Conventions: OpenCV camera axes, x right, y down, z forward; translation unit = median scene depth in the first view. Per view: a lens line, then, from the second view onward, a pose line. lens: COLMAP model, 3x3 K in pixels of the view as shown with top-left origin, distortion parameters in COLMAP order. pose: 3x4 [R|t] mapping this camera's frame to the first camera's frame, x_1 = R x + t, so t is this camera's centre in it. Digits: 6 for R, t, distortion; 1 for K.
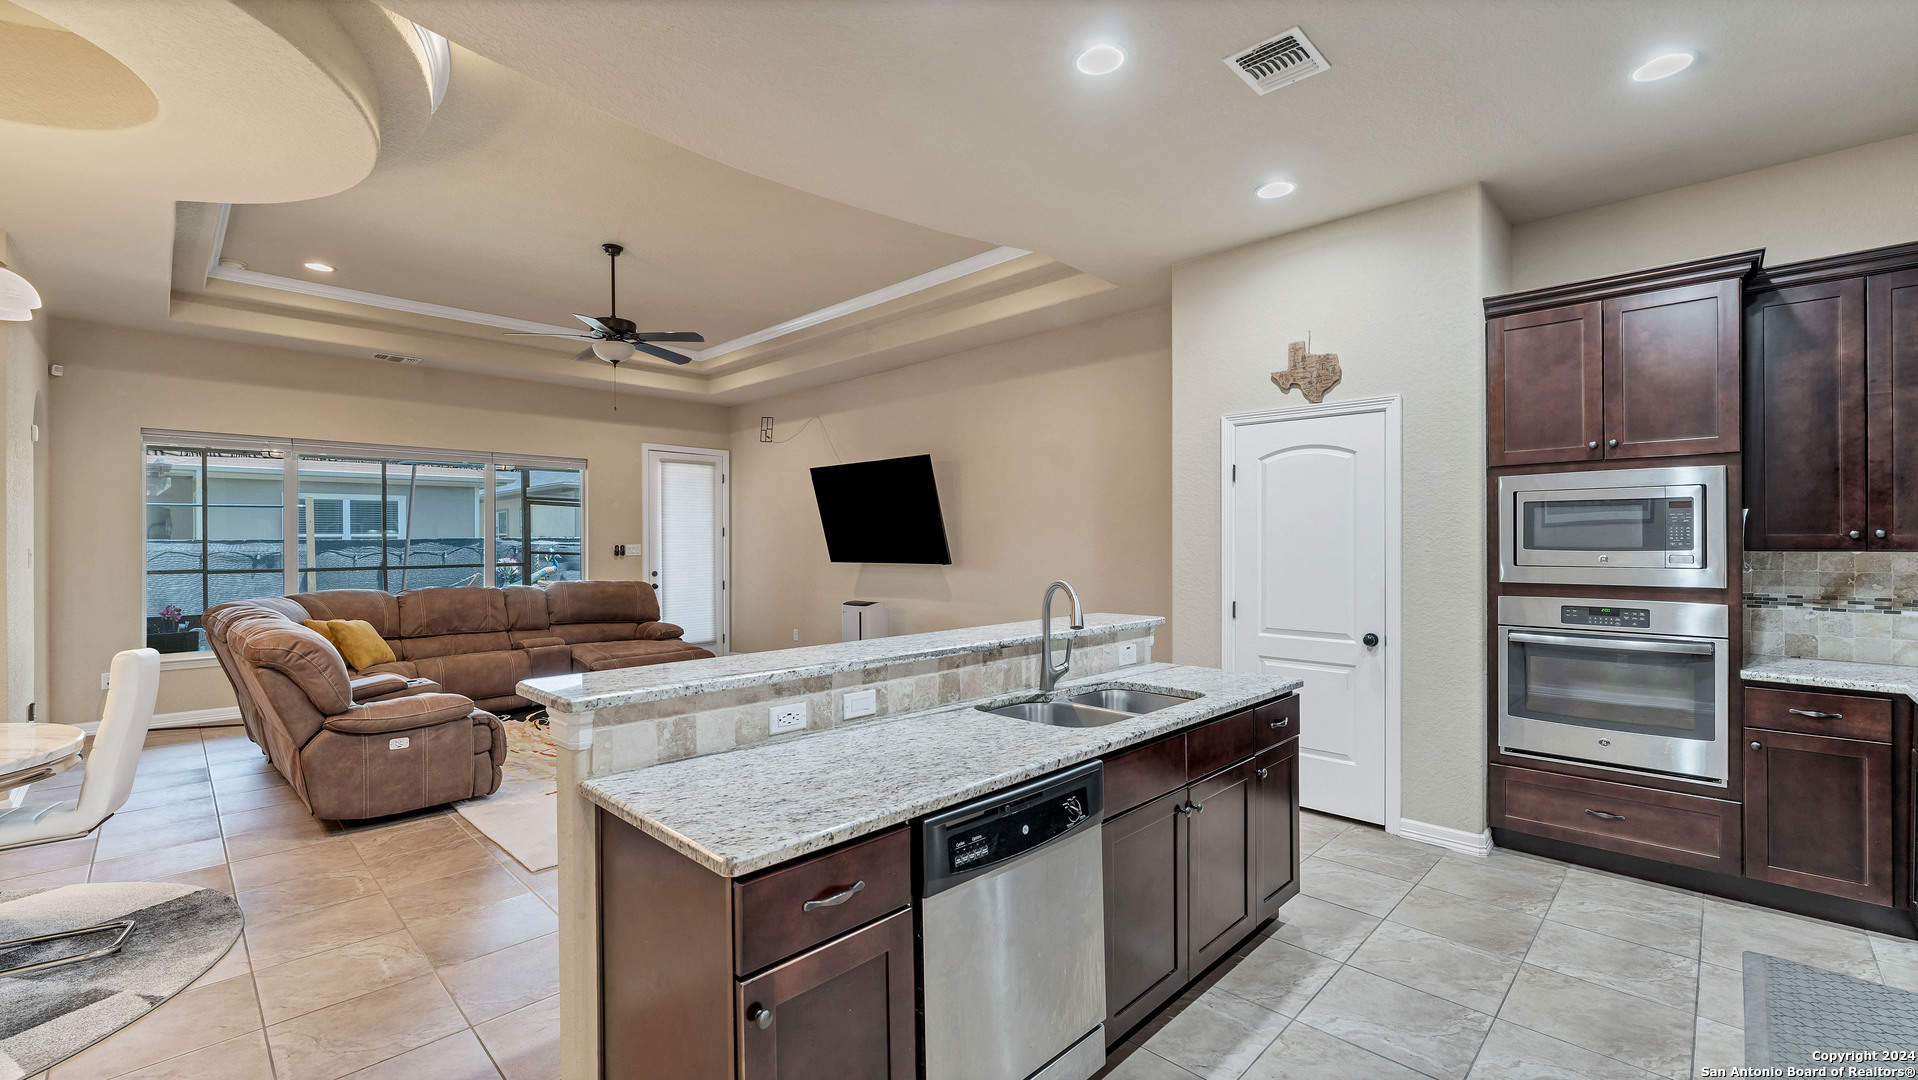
lens RADIAL K [[793.0, 0, 965.9], [0, 793.0, 538.9], [0, 0, 1]] dist [-0.006293, 0.001068]
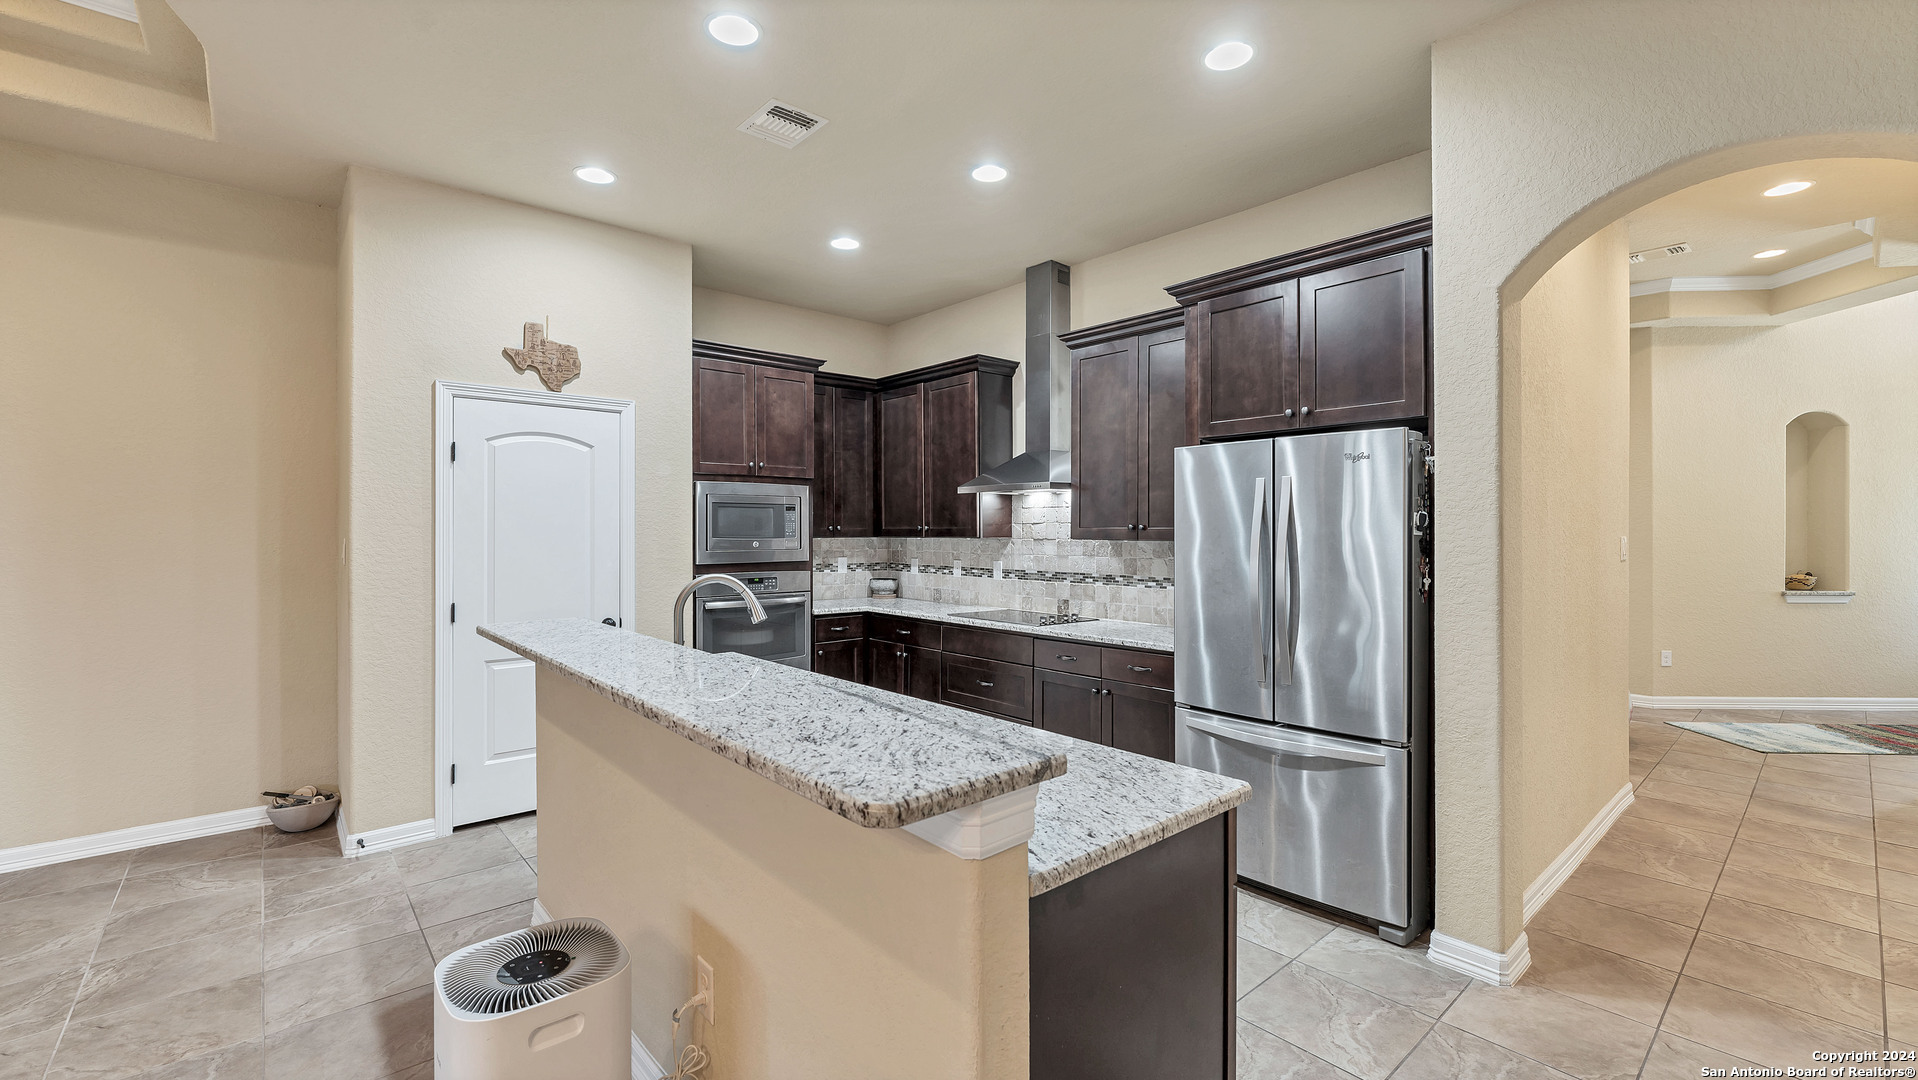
lens RADIAL K [[793.0, 0, 943.7], [0, 793.0, 532.7], [0, 0, 1]] dist [-0.006293, 0.001068]
pose [[0.093194, 0.001407, 0.995647, -0.567200], [-0.001233, 0.999998, -0.001297, 0.005455], [-0.995647, -0.001107, 0.093195, 0.491363]]
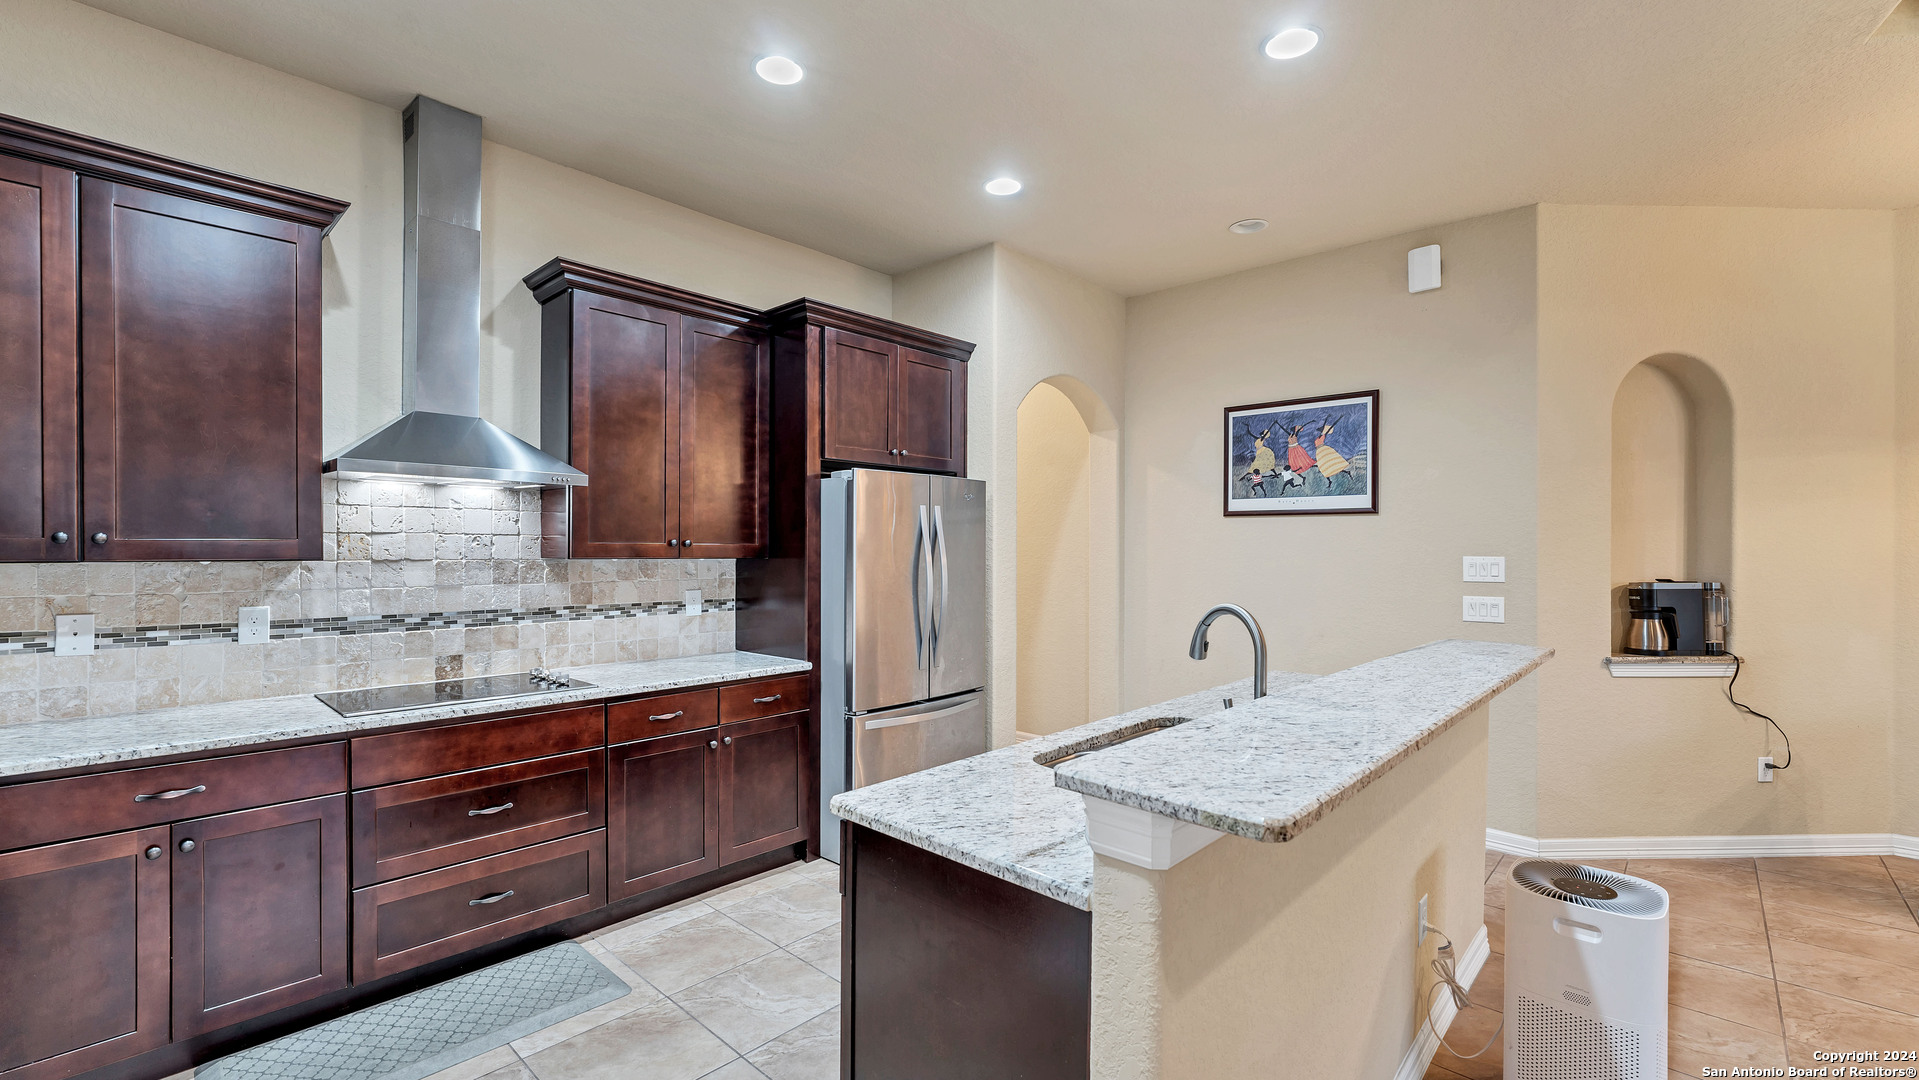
lens RADIAL K [[793.4, 0, 961.4], [0, 793.4, 549.1], [0, 0, 1]] dist [-0.006293, 0.001068]
pose [[-0.999721, -0.000946, -0.023621, 0.289064], [-0.000967, 0.999999, 0.000860, 0.002147], [0.023621, 0.000883, -0.999721, 1.292272]]
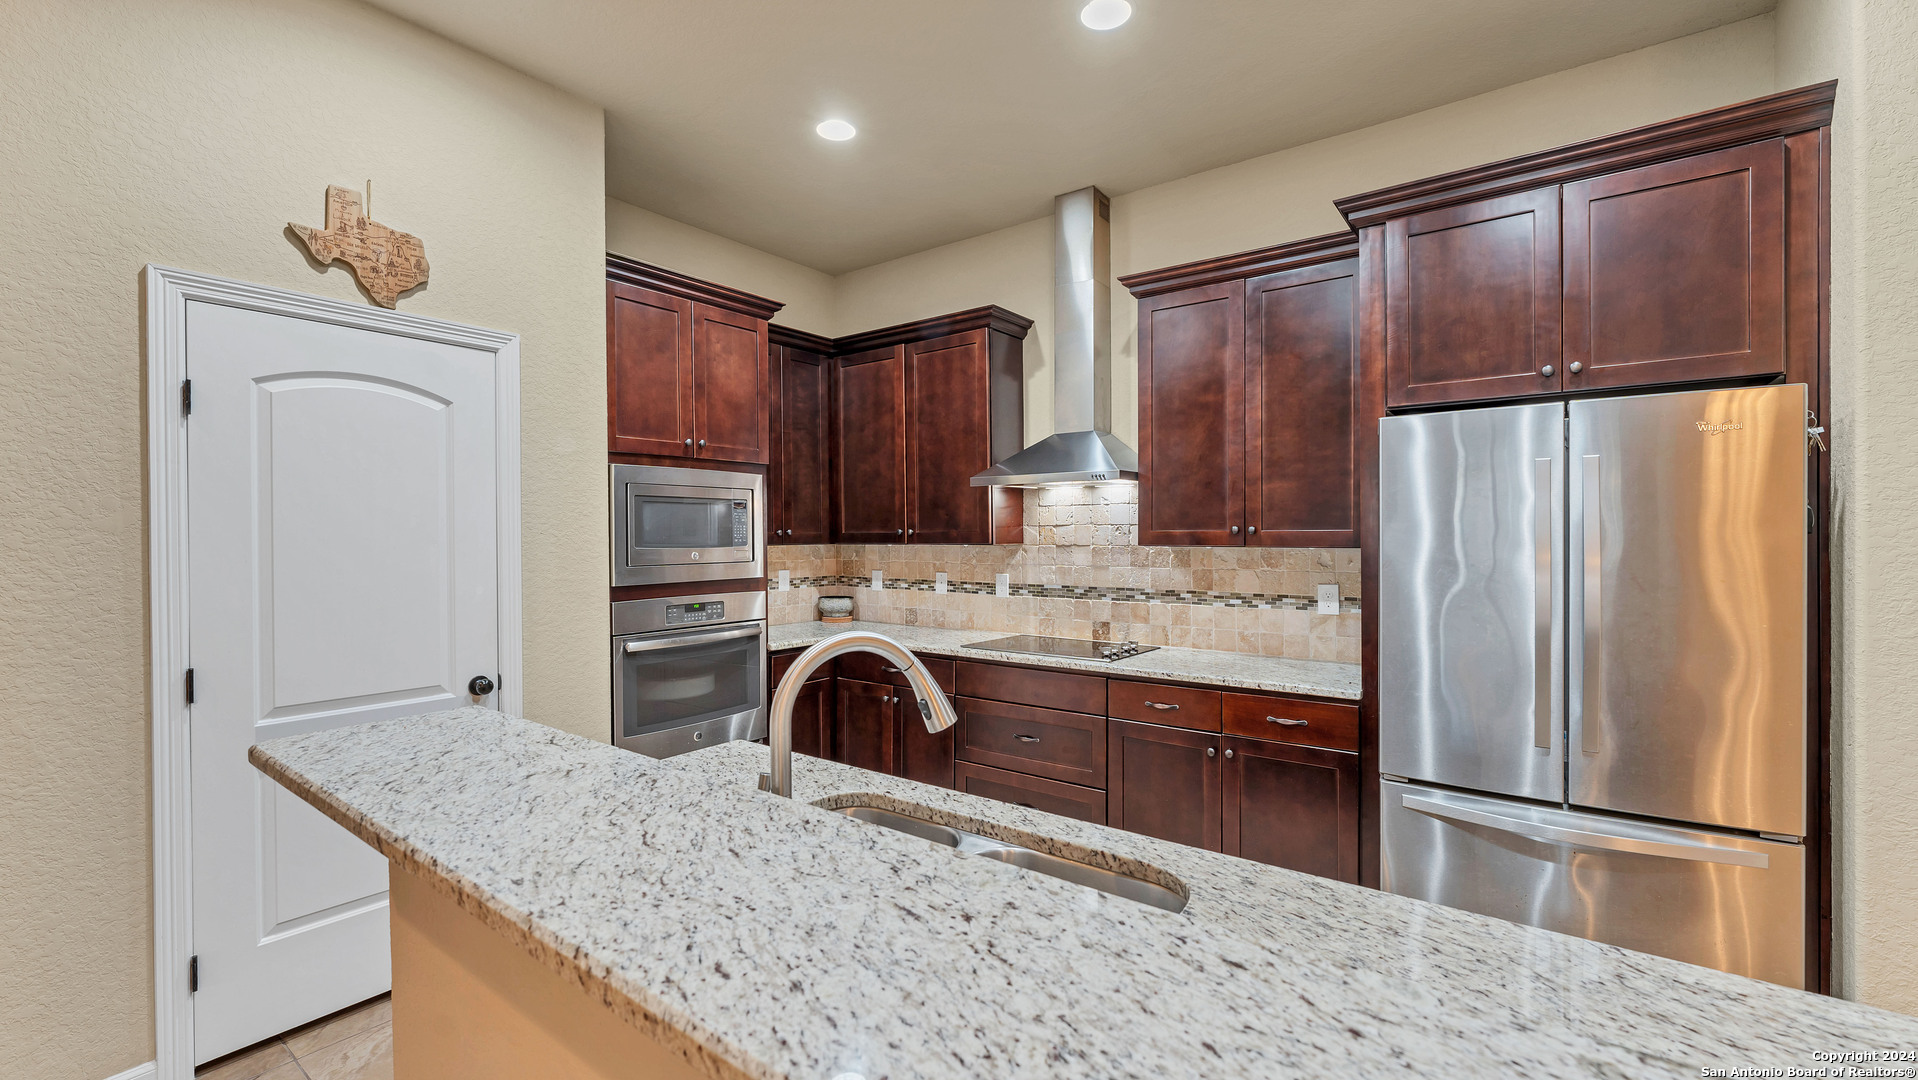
lens RADIAL K [[793.0, 0, 947.7], [0, 793.0, 540.6], [0, 0, 1]] dist [-0.006293, 0.001068]
pose [[-0.118642, -0.004542, 0.992927, -0.226405], [0.004898, 0.999975, 0.005159, 0.001787], [-0.992925, 0.005475, -0.118617, 0.750420]]
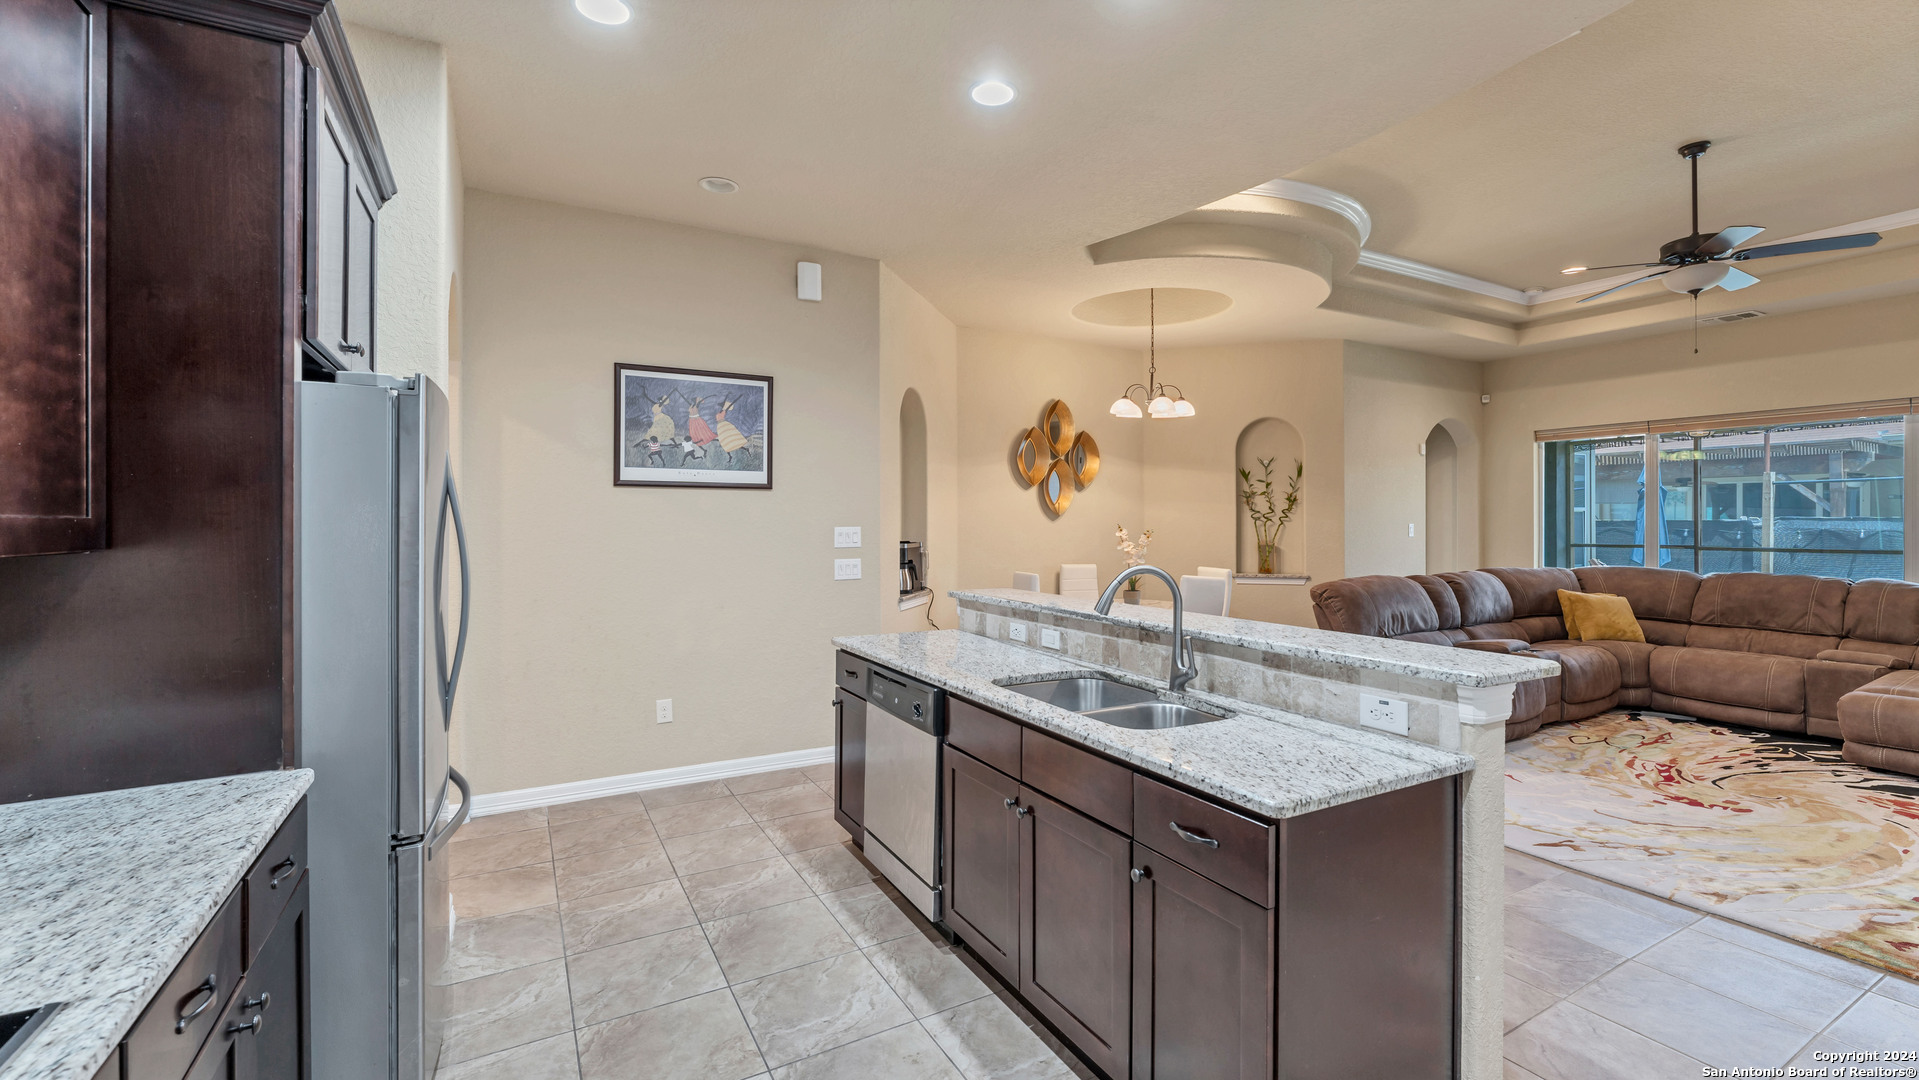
lens RADIAL K [[793.4, 0, 950.2], [0, 793.4, 521.7], [0, 0, 1]] dist [-0.006293, 0.001068]
pose [[-0.288483, 0.004287, -0.957475, 0.793427], [0.003366, 0.999988, 0.003463, -0.000894], [0.957479, -0.002223, -0.288494, 0.787972]]
